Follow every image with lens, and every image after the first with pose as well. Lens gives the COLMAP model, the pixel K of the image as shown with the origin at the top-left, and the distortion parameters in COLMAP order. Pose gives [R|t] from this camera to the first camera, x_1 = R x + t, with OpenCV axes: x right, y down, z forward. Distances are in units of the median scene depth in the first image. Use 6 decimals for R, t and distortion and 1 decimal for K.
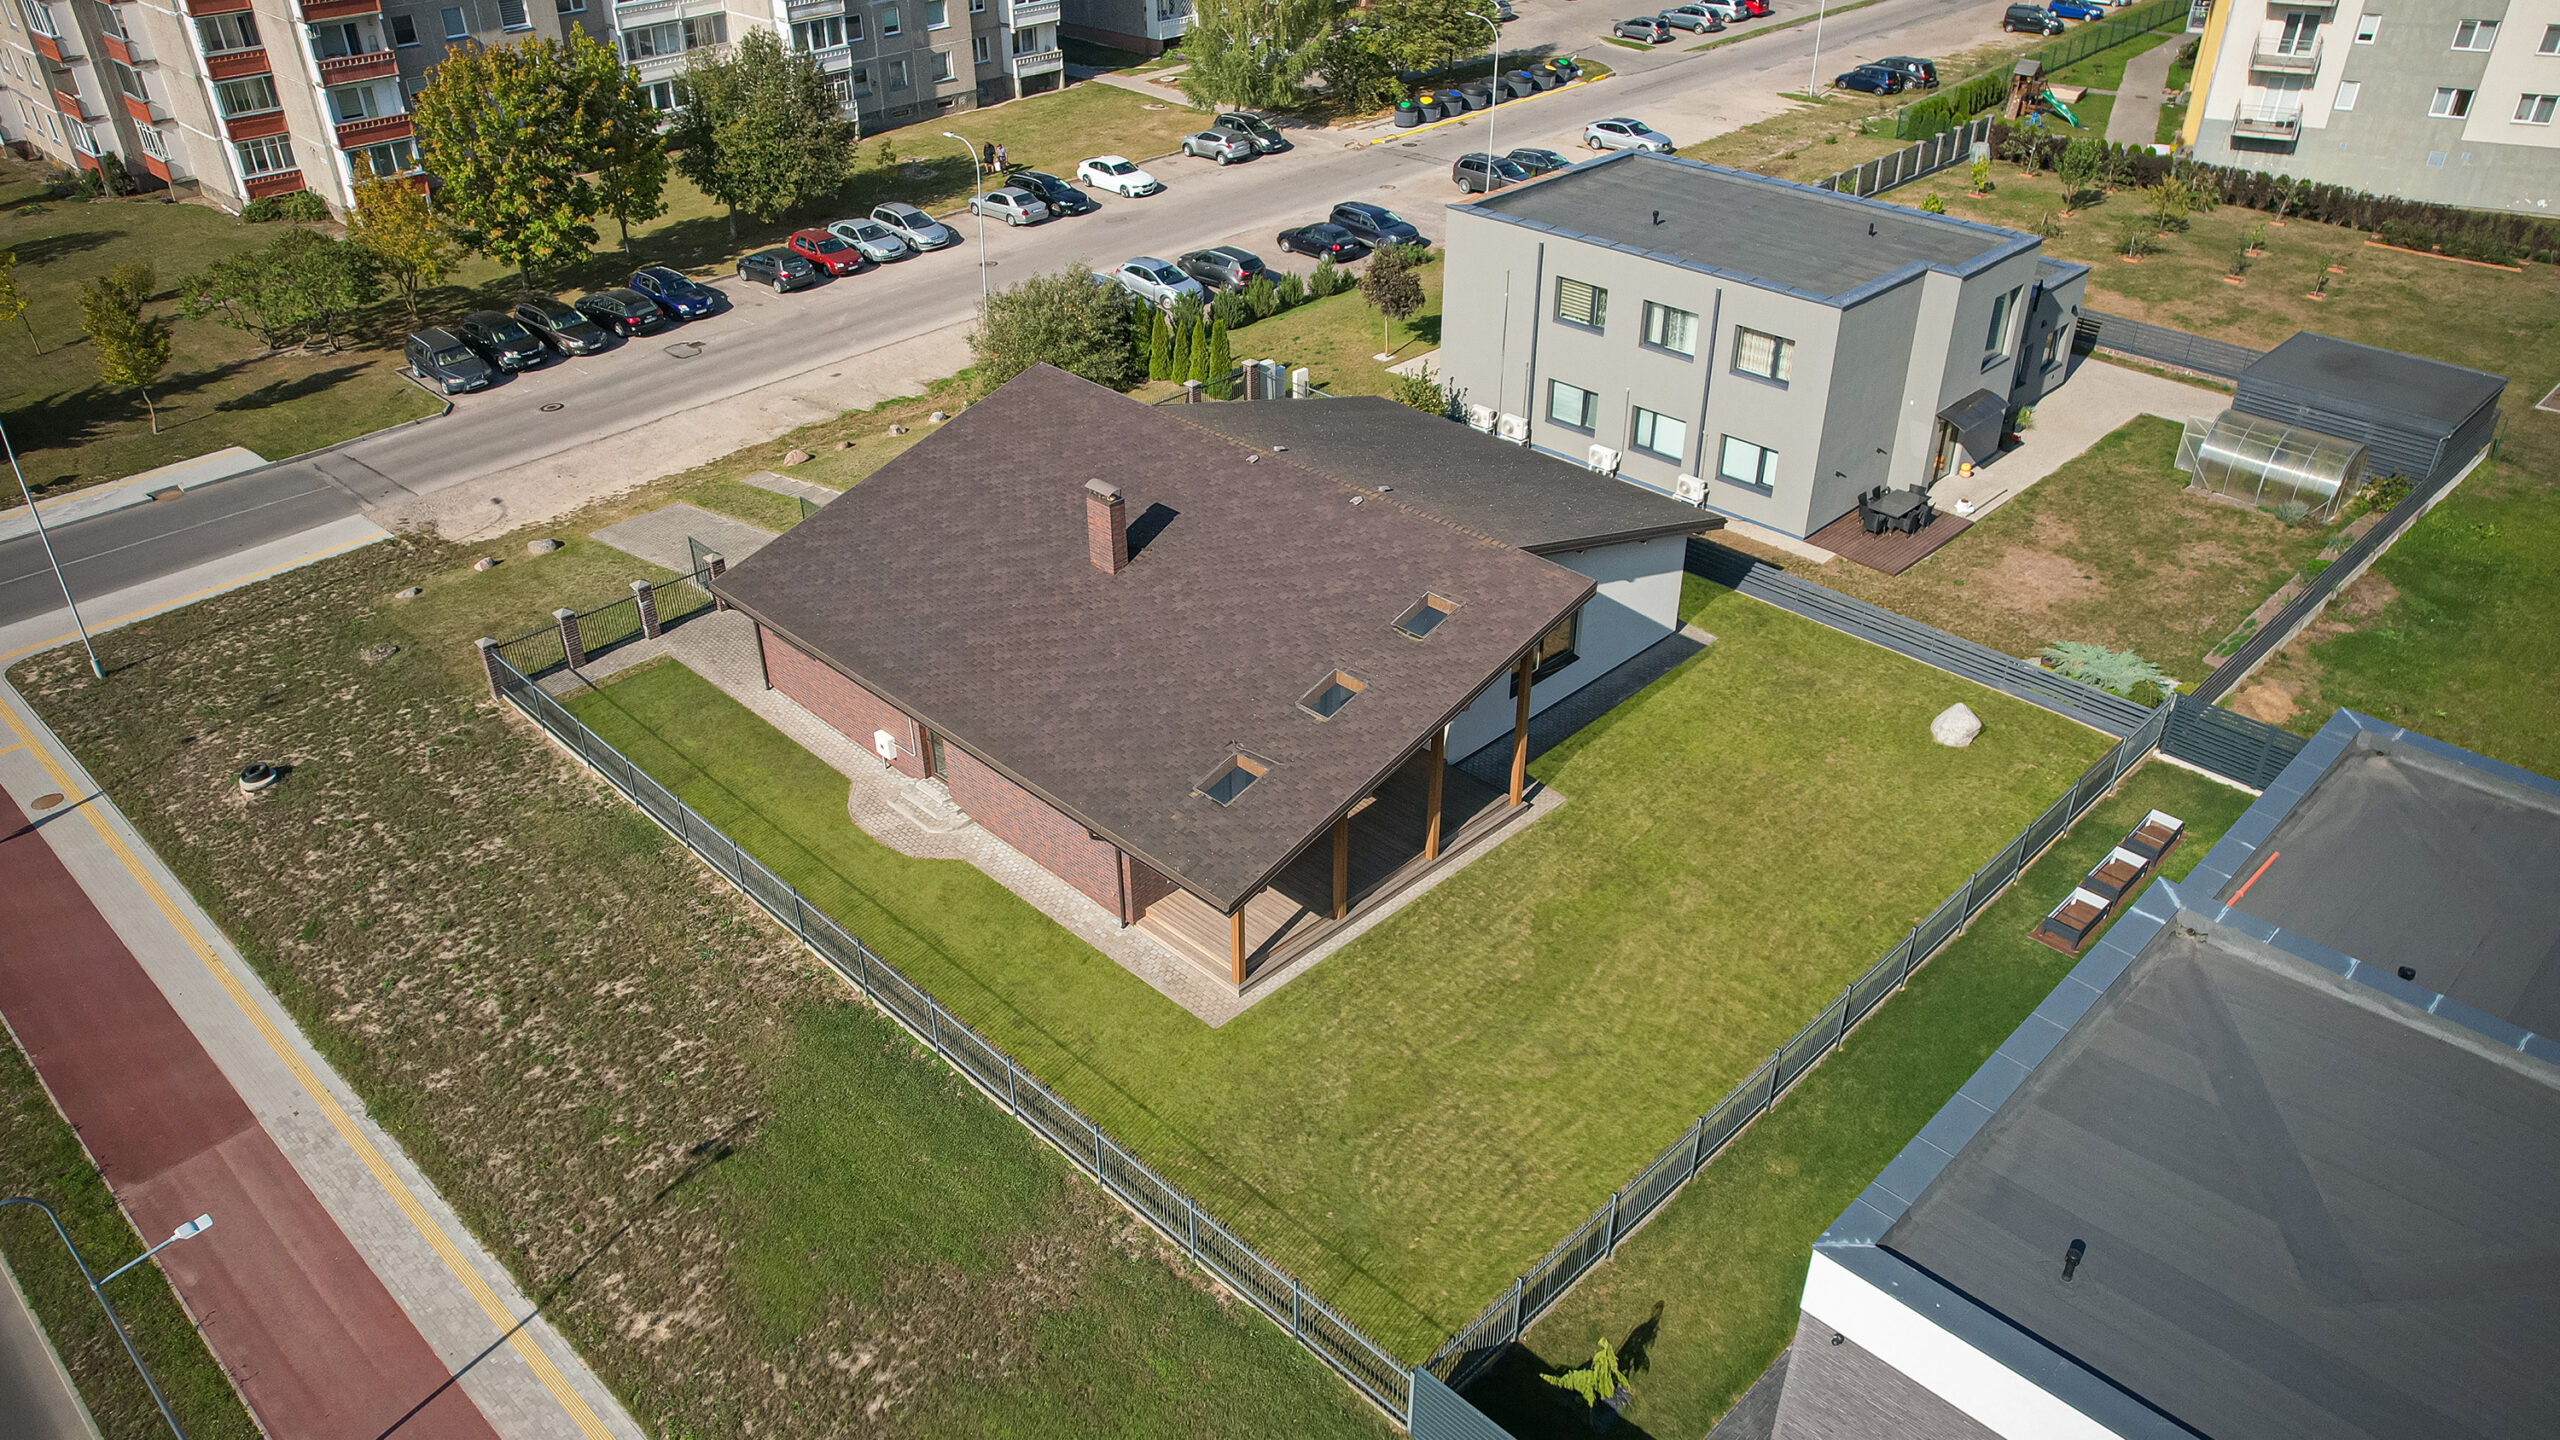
lens RADIAL K [[1814.1, 0, 1270.9], [0, 1814.1, 731.1], [0, 0, 1]] dist [-0.066208, 0.070341]
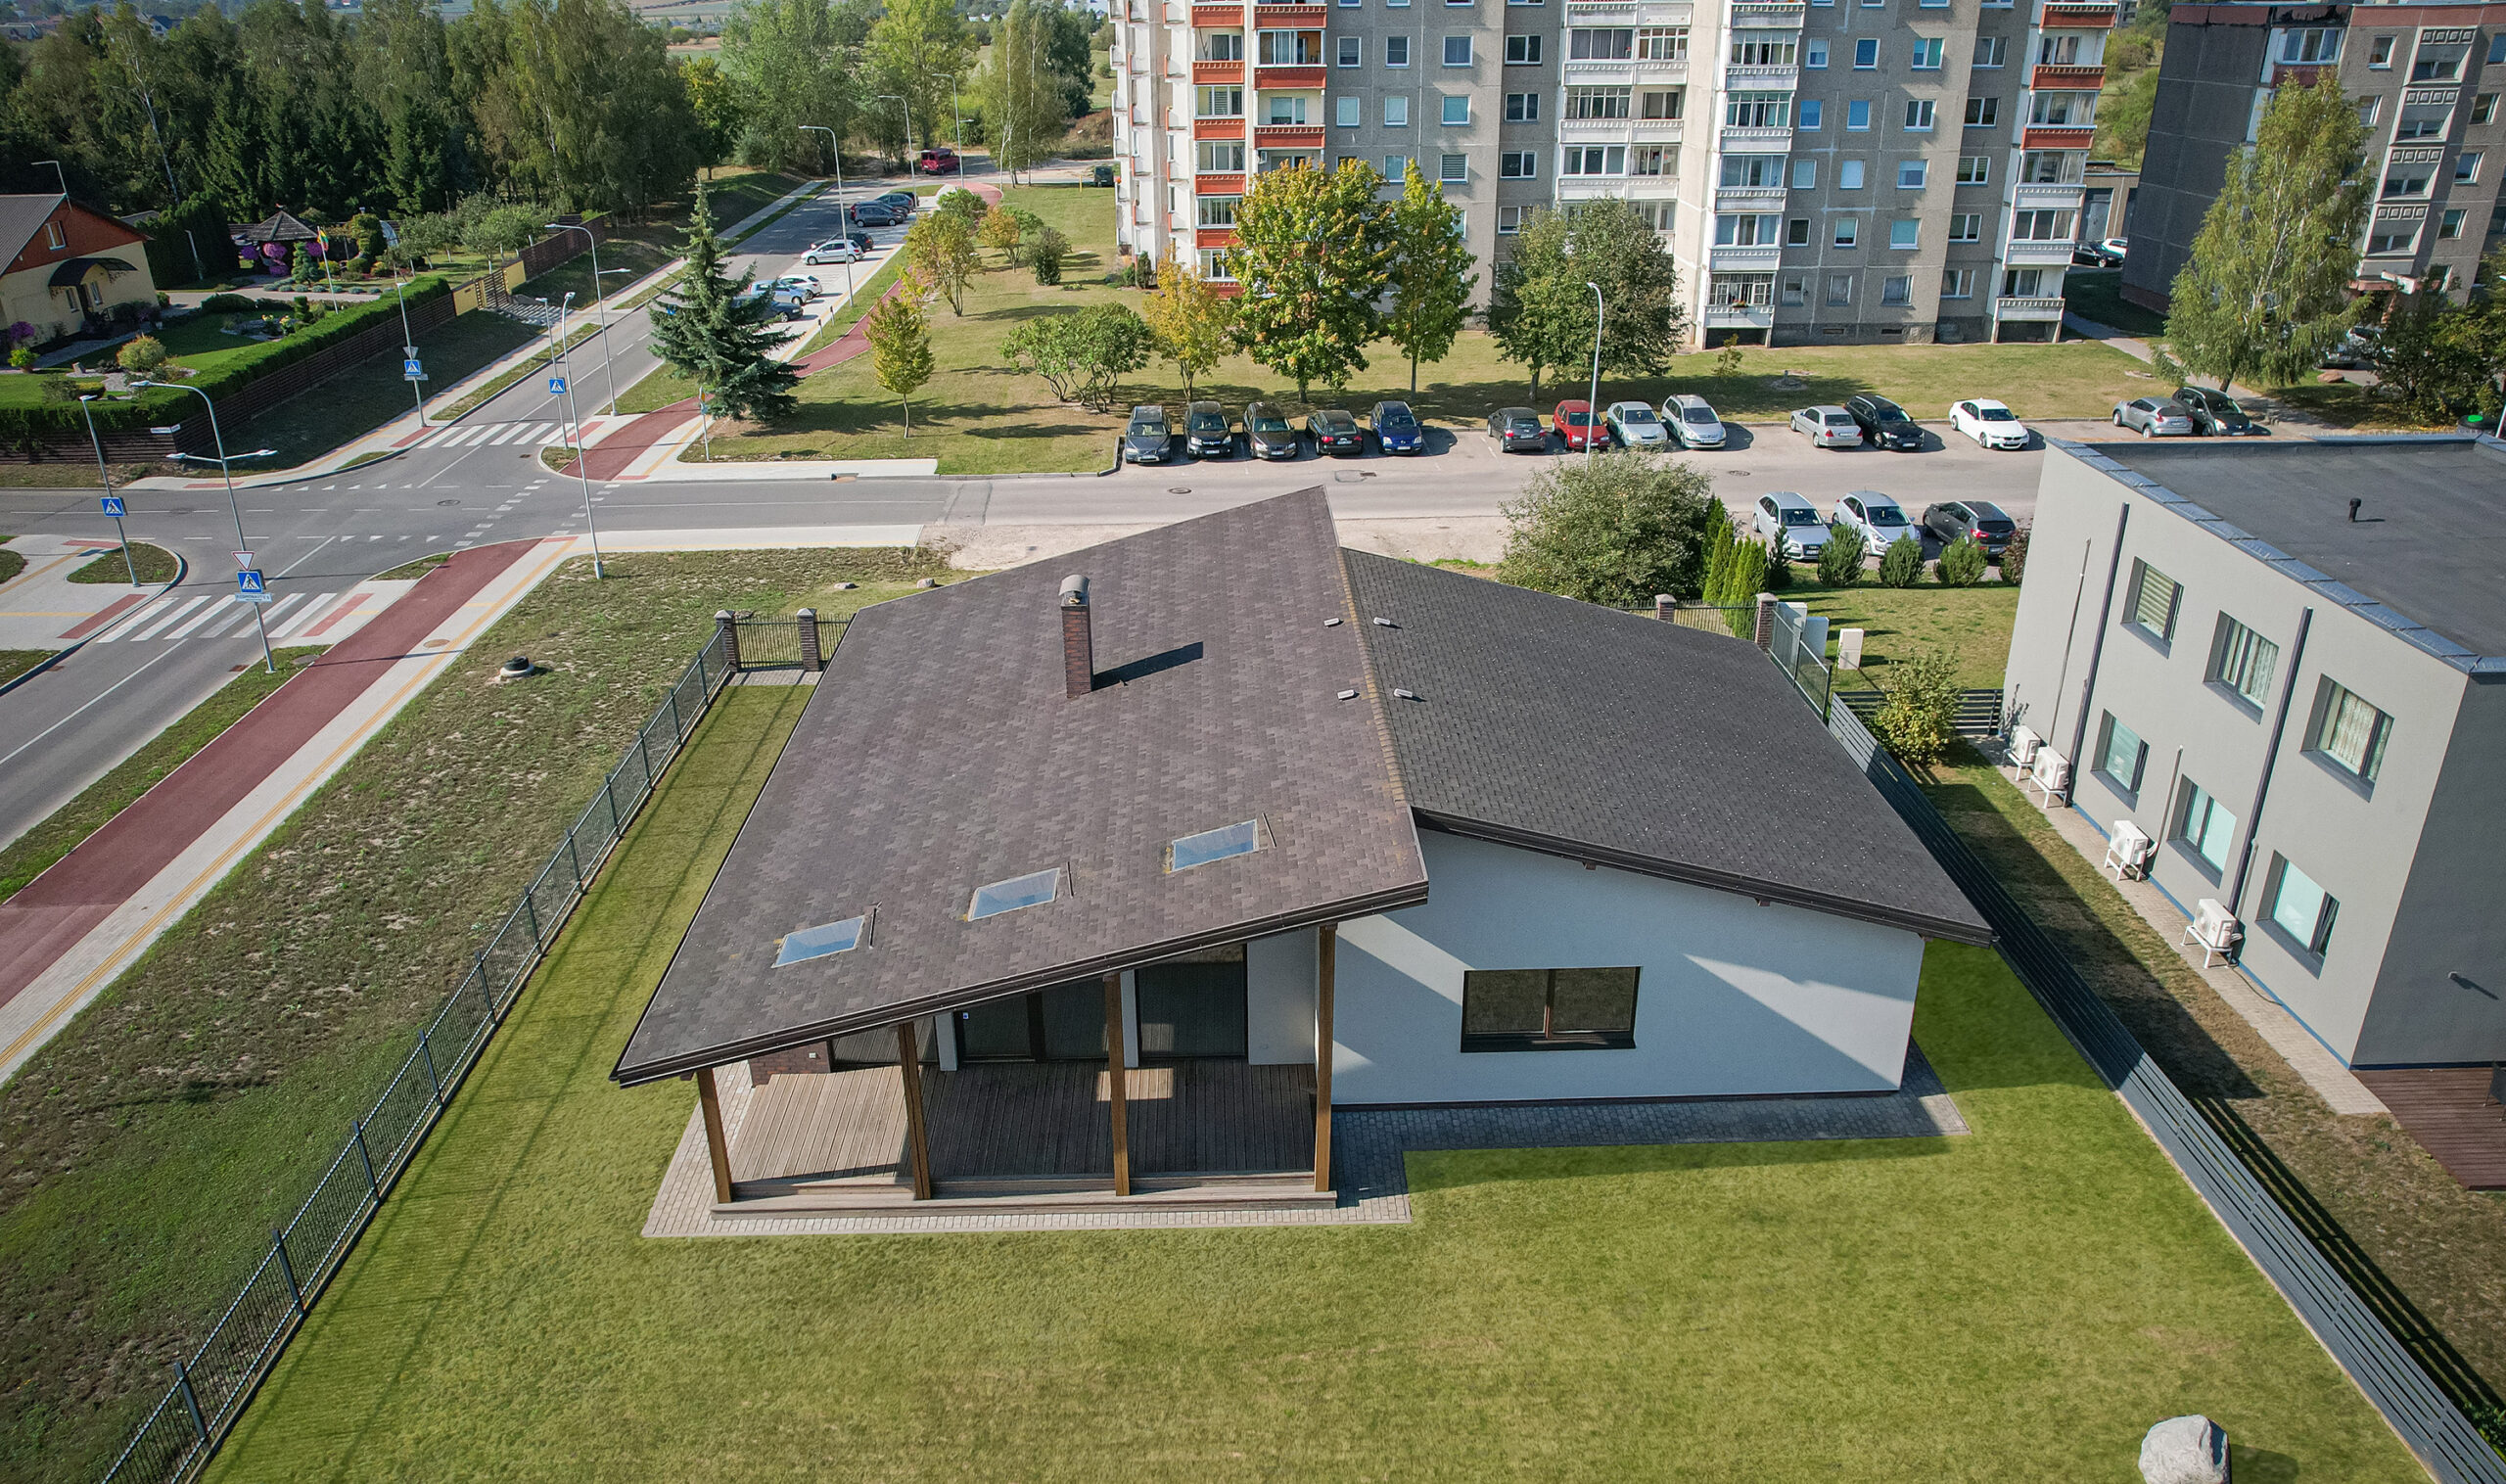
lens RADIAL K [[1762.5, 0, 1258.4], [0, 1762.5, 735.7], [0, 0, 1]] dist [-0.044340, 0.000280]
pose [[0.730614, 0.279715, -0.622866, 0.325068], [-0.364539, 0.931140, -0.009445, -0.067034], [0.577333, 0.233960, 0.782272, 0.323396]]
